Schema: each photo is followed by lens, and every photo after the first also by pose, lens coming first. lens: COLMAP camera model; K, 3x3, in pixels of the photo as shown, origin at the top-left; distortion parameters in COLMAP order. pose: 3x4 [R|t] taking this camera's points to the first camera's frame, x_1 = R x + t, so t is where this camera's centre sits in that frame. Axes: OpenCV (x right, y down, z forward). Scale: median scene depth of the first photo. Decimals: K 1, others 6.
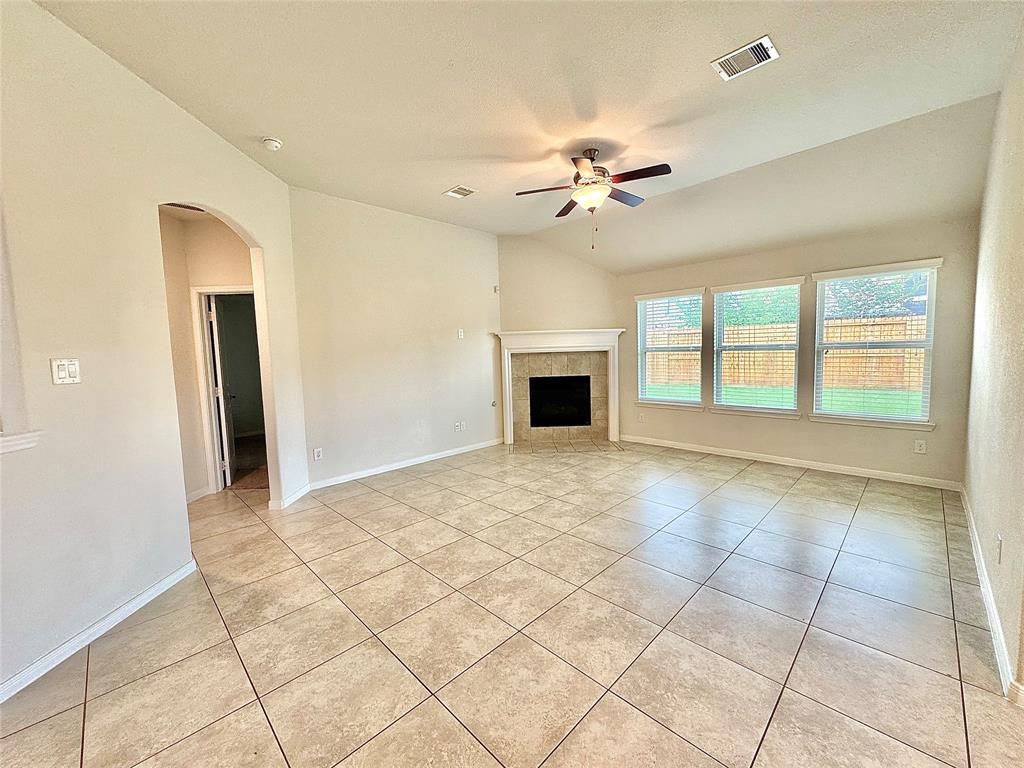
lens RADIAL K [[409.2, 0, 508.5], [0, 409.2, 387.4], [0, 0, 1]] dist [-0.000347, -0.000612]
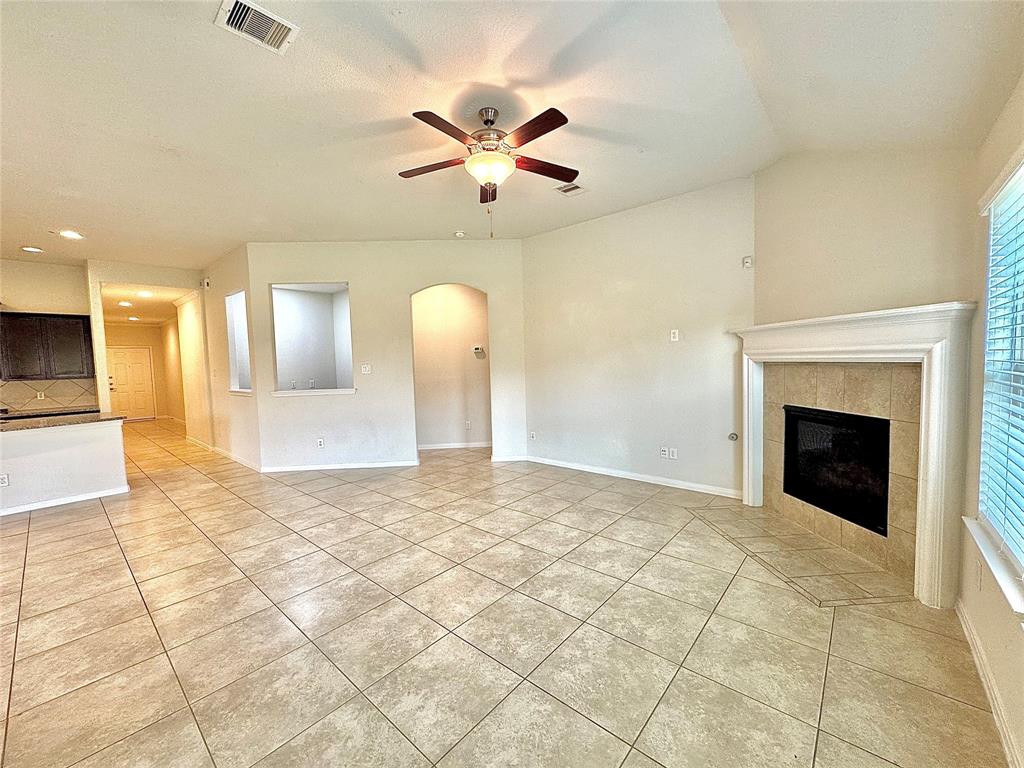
lens RADIAL K [[409.2, 0, 515.2], [0, 409.2, 387.3], [0, 0, 1]] dist [-0.000347, -0.000612]
pose [[0.077006, 0.092906, -0.992693, 0.790477], [-0.064389, 0.994034, 0.088037, -0.101000], [0.994949, 0.057140, 0.082528, 0.785948]]
